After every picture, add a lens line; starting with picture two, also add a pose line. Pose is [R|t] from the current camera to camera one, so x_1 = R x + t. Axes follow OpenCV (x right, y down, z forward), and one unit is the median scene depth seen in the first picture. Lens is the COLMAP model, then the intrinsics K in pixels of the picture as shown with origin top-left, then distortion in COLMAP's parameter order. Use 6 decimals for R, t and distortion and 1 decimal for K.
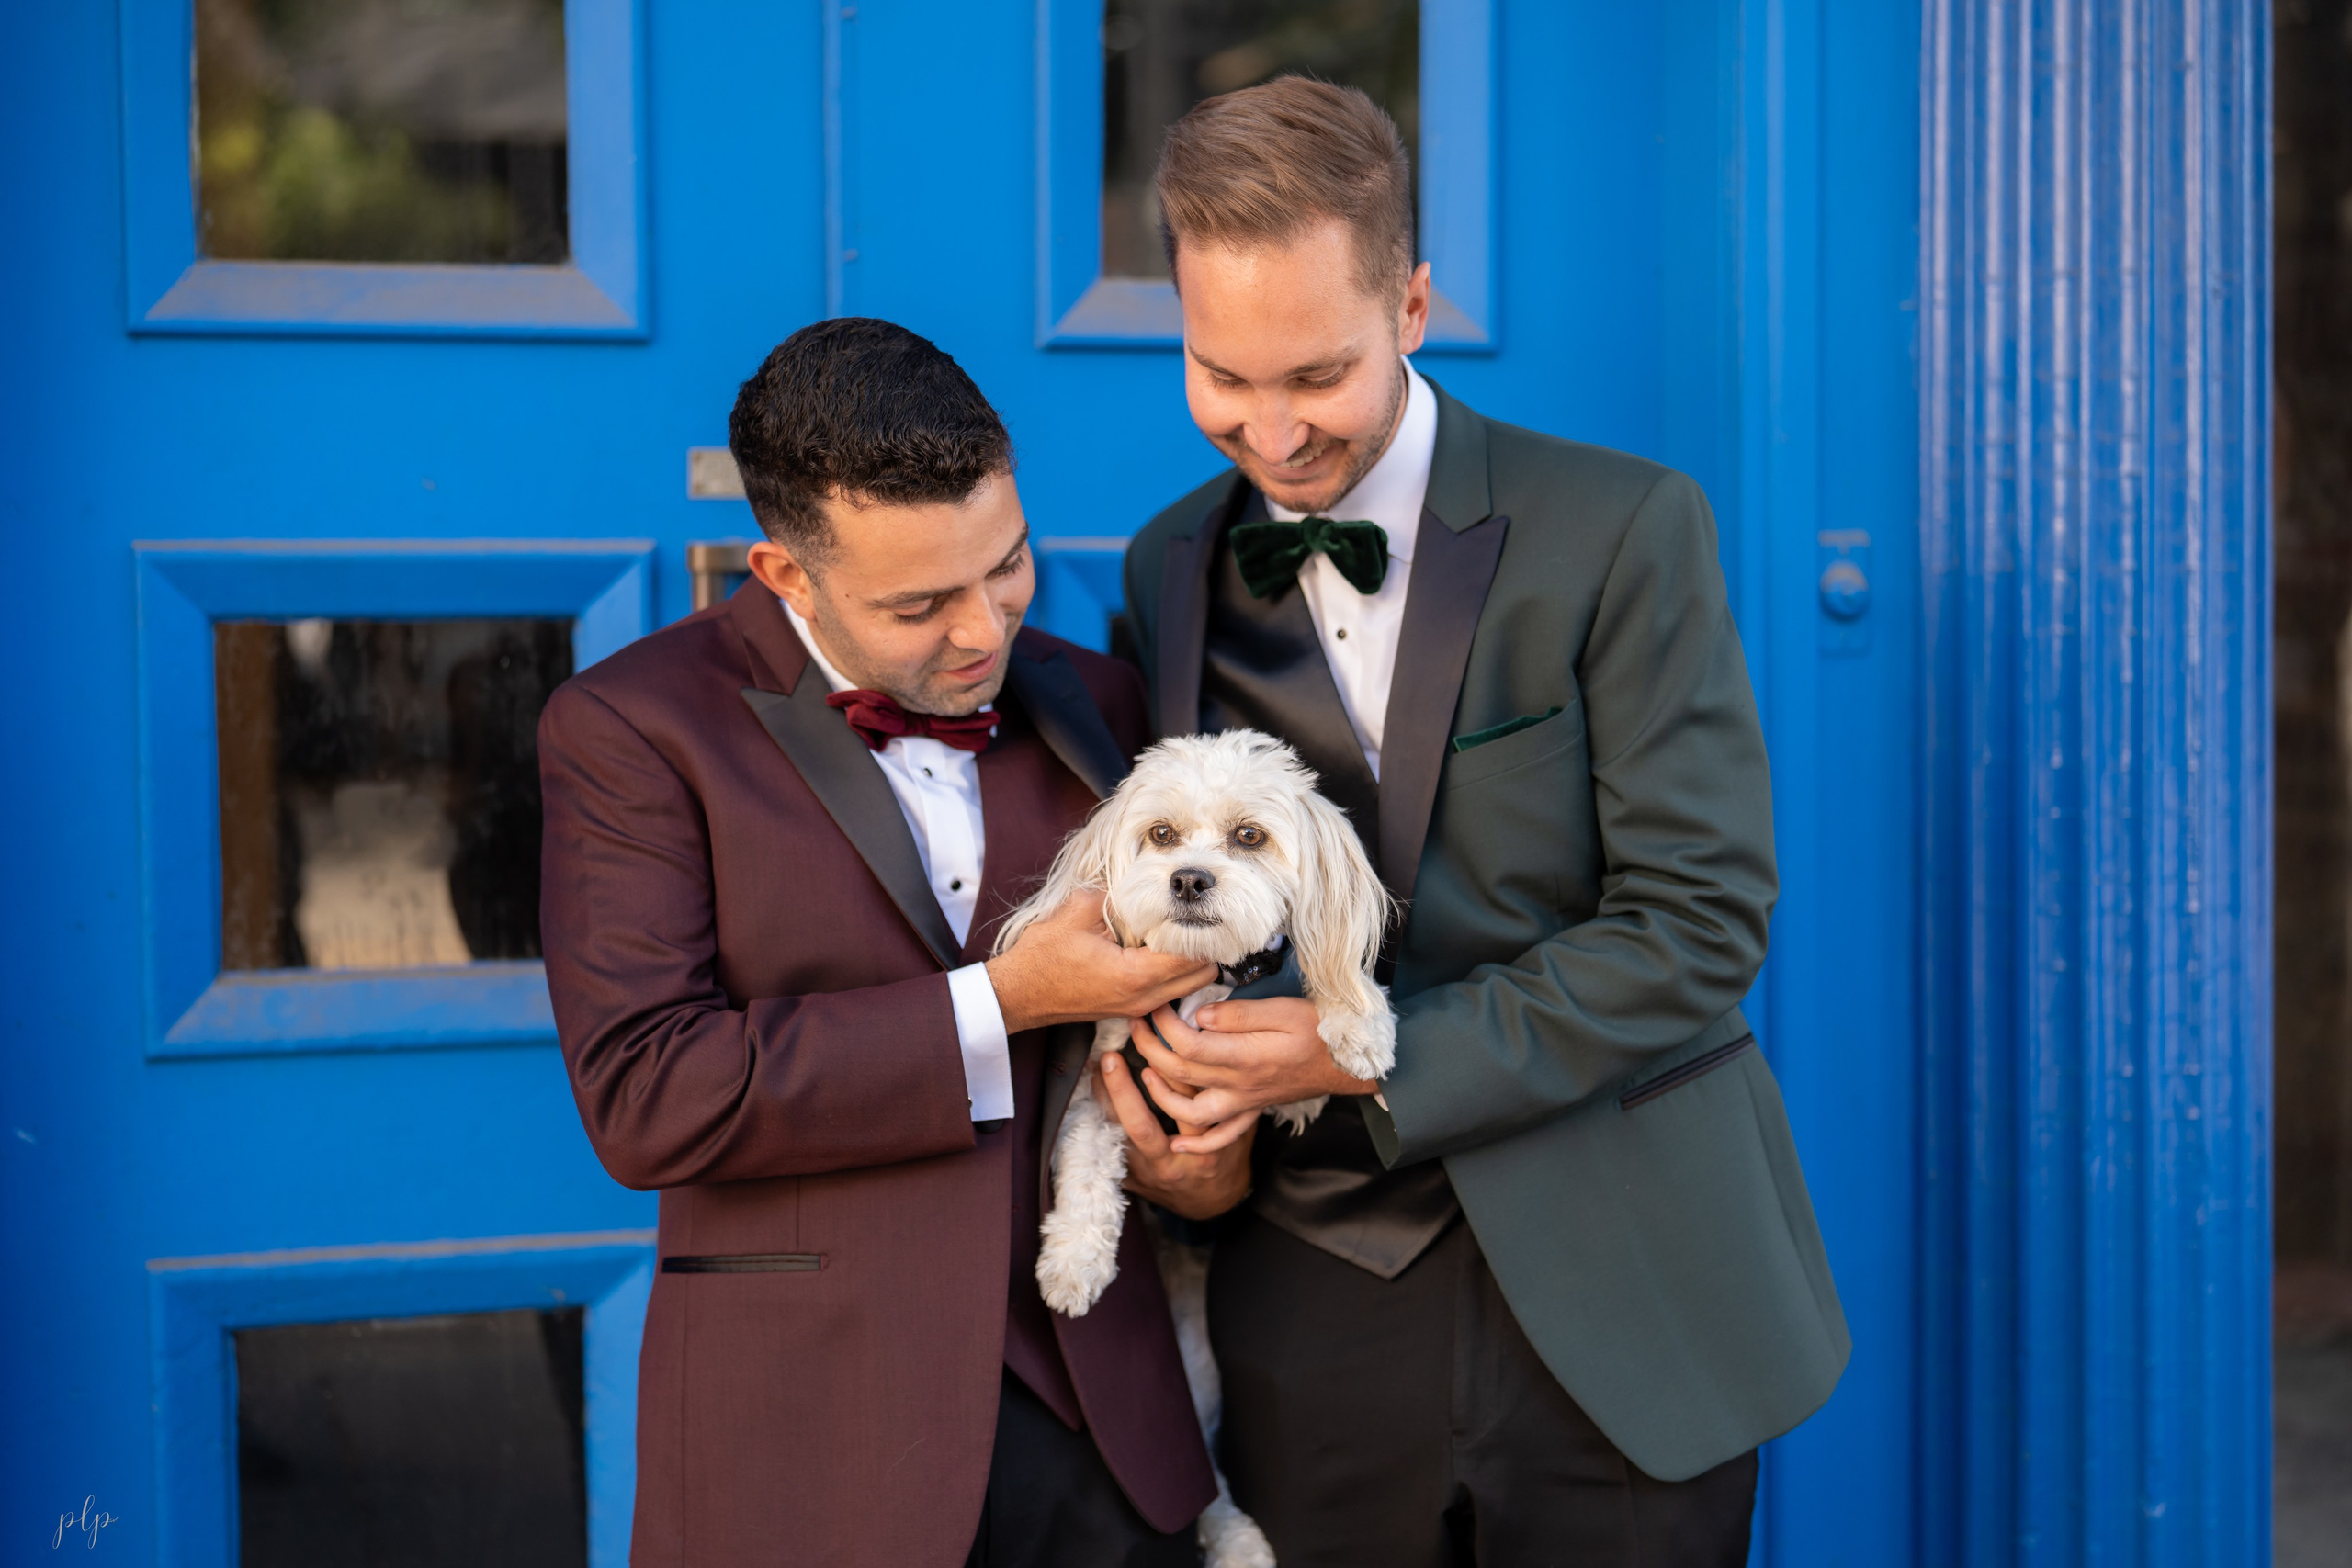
lens RADIAL K [[3450.3, 0, 1176.0], [0, 3450.3, 784.0], [0, 0, 1]] dist [0.005881, -0.011264]
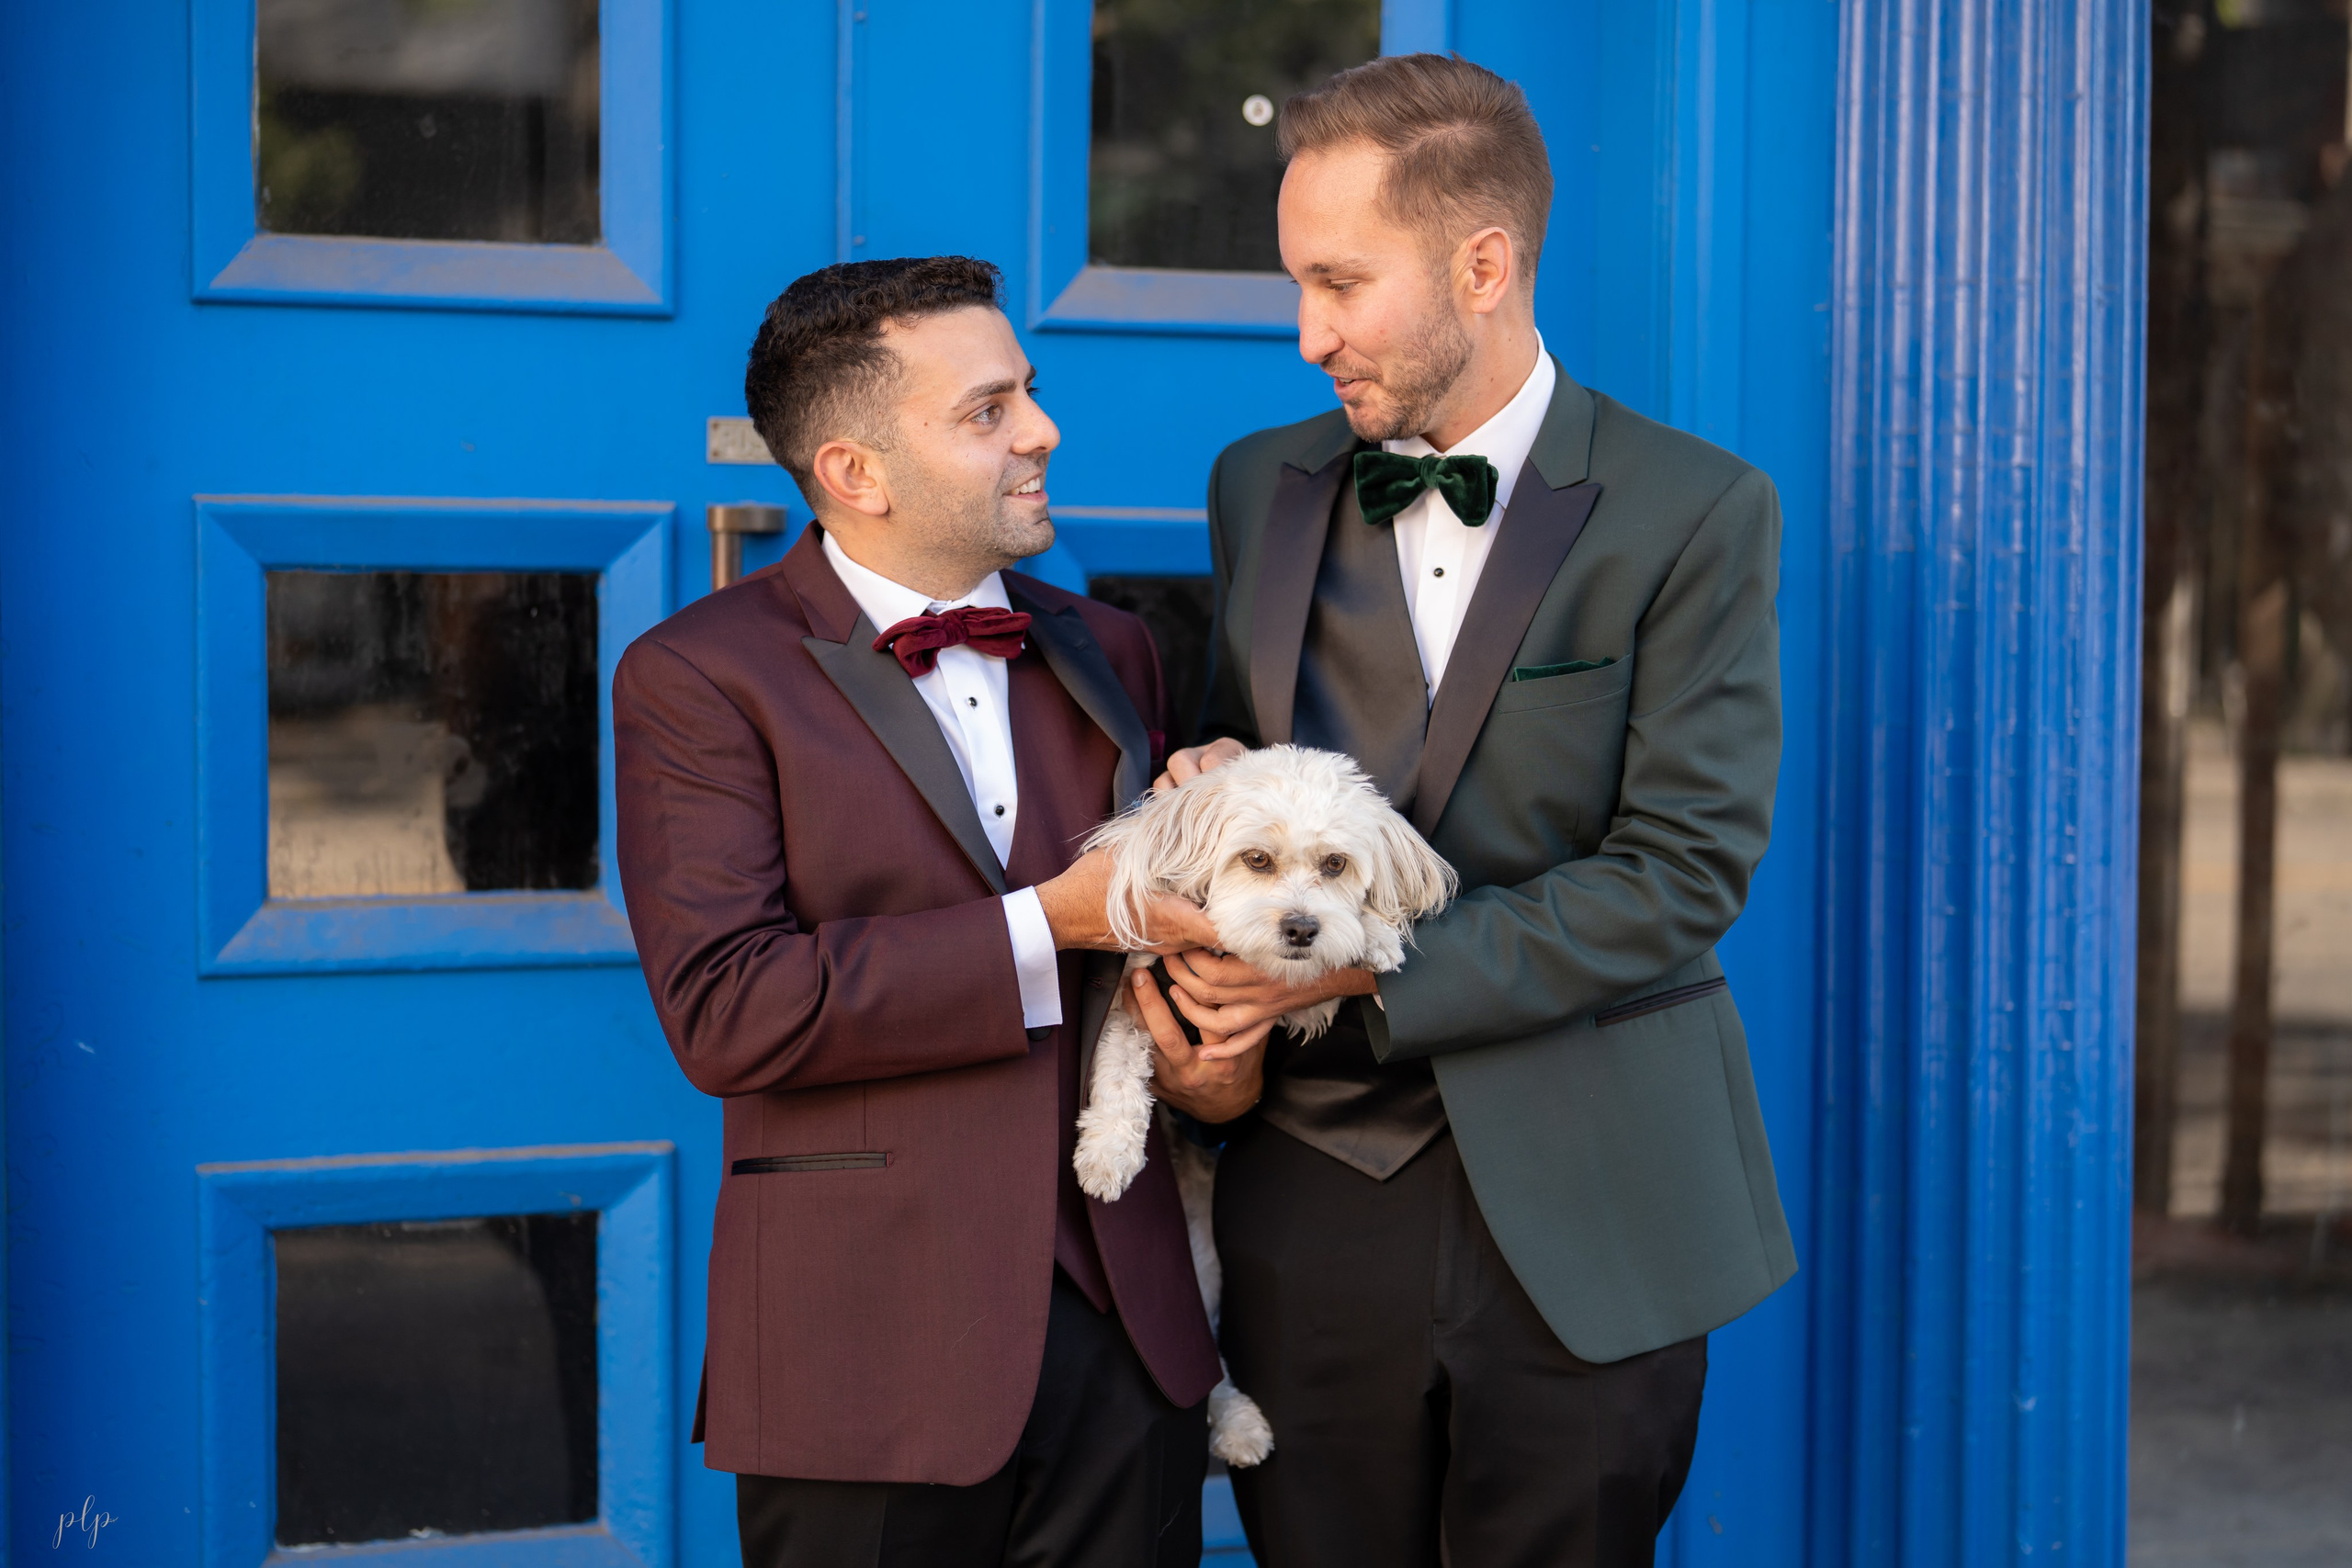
lens RADIAL K [[3450.3, 0, 1176.0], [0, 3450.3, 784.0], [0, 0, 1]] dist [0.005881, -0.011264]
pose [[0.998121, 0.012994, 0.059878, -0.057906], [-0.013580, 0.999864, 0.009384, 0.005307], [-0.059748, -0.010180, 0.998162, -0.085996]]
